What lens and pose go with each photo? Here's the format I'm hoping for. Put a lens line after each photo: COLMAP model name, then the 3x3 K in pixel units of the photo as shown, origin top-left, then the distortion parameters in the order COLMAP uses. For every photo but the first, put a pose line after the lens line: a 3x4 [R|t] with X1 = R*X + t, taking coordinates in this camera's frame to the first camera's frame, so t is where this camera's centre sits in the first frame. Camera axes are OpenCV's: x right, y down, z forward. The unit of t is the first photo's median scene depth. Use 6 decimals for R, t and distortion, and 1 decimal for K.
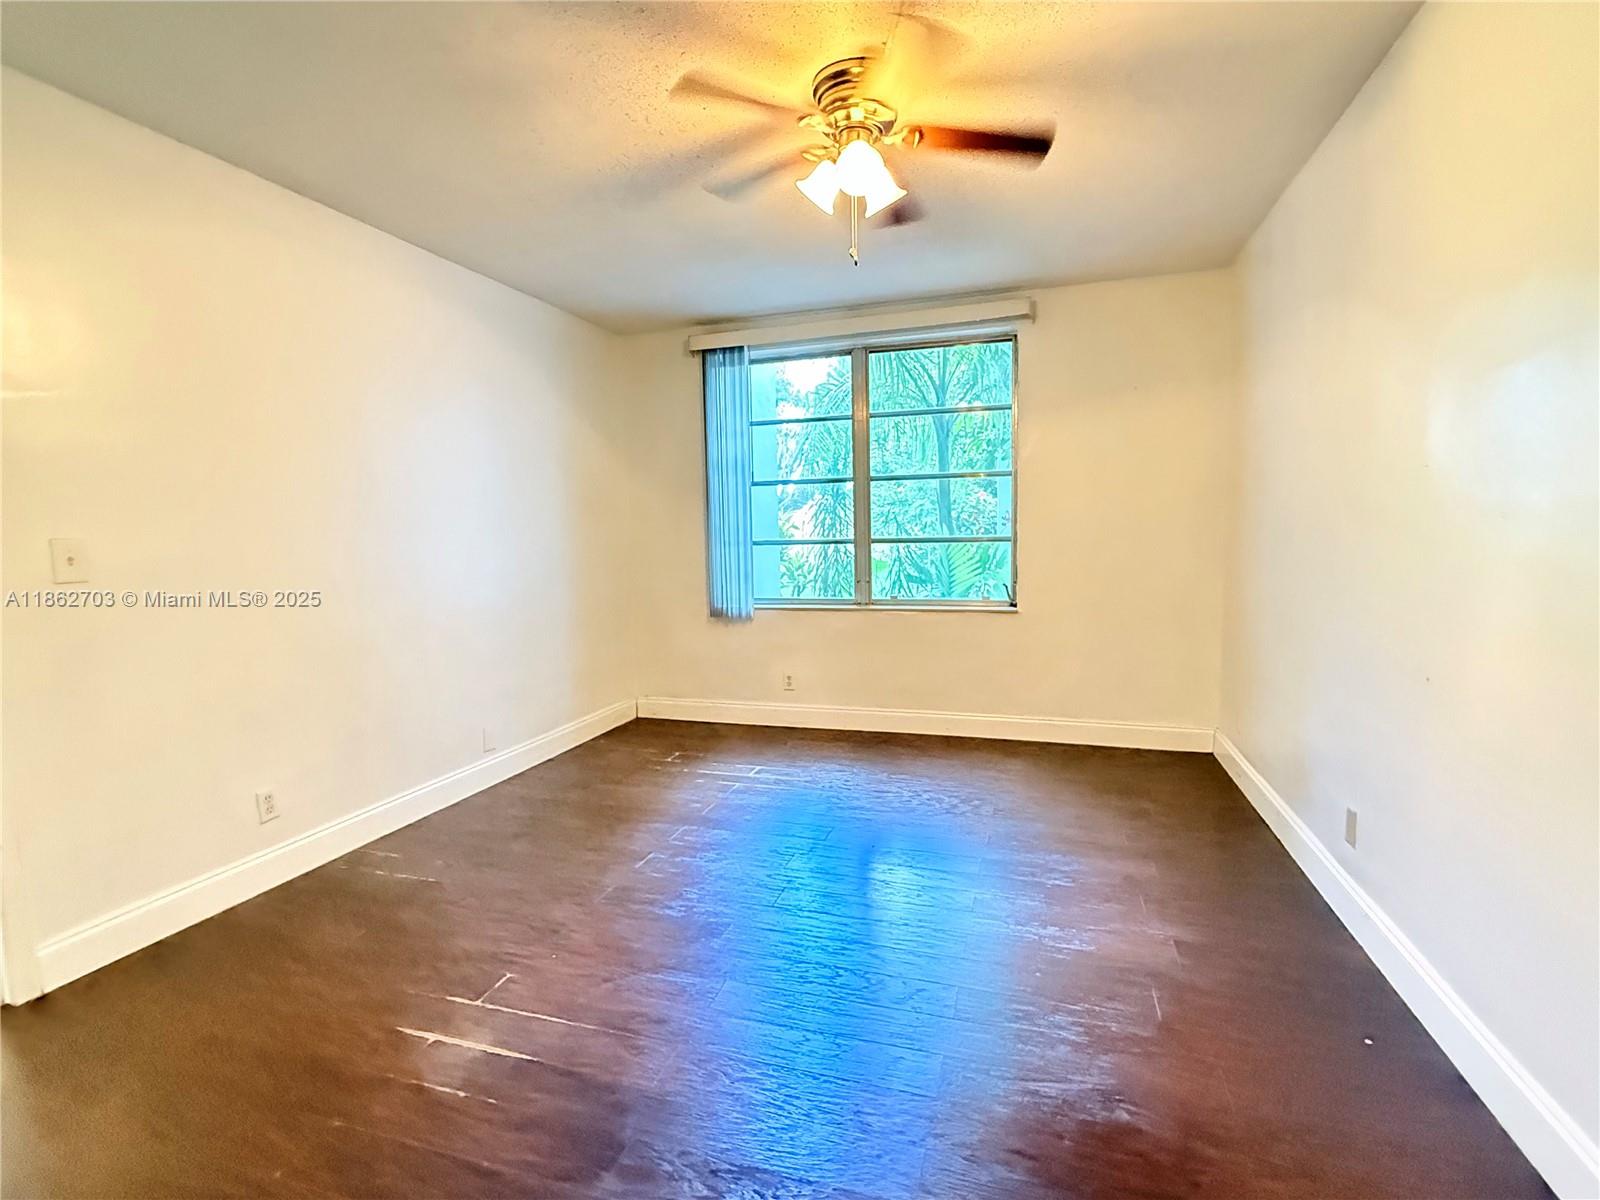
lens RADIAL K [[753.4, 0, 804.0], [0, 753.4, 599.0], [0, 0, 1]] dist [-0.000409, -0.000450]
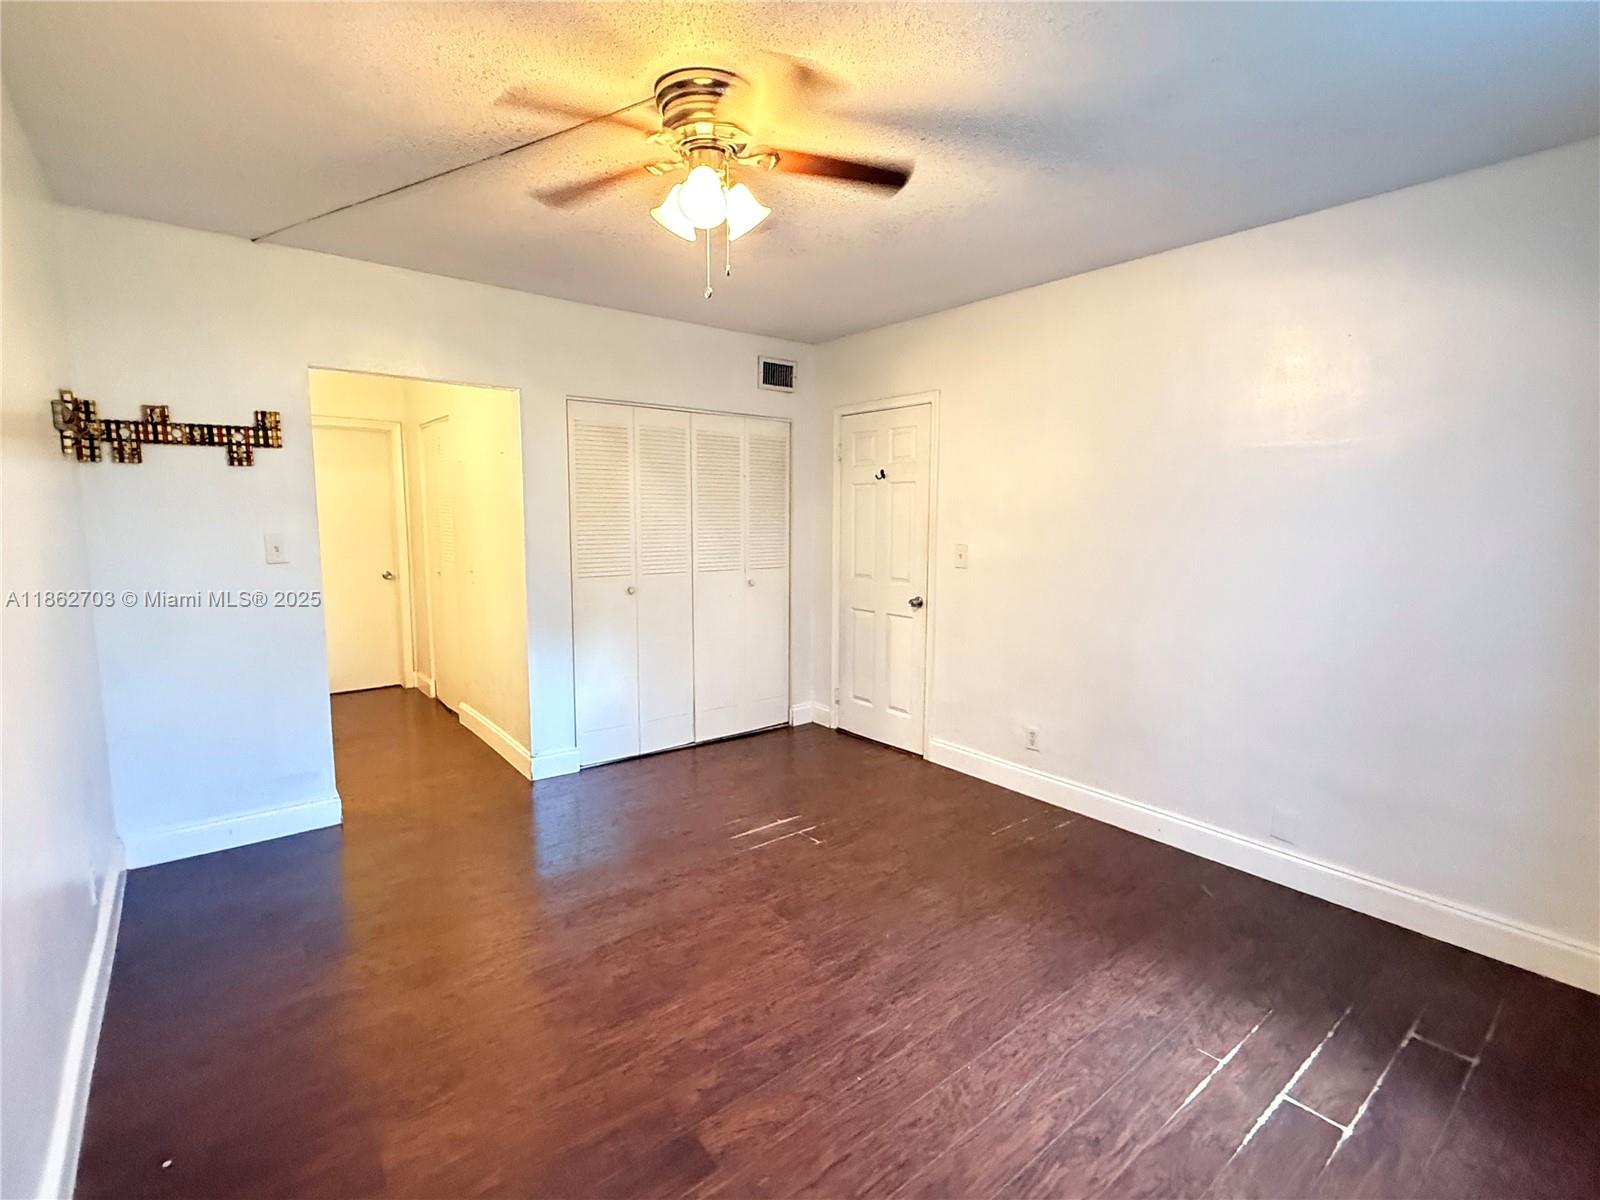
lens RADIAL K [[753.4, 0, 804.0], [0, 753.4, 599.0], [0, 0, 1]] dist [-0.000409, -0.000450]
pose [[-0.553124, 0.108786, -0.825966, 0.645572], [-0.075932, 0.980728, 0.180018, -0.198257], [0.829632, 0.162290, -0.534204, 1.335407]]
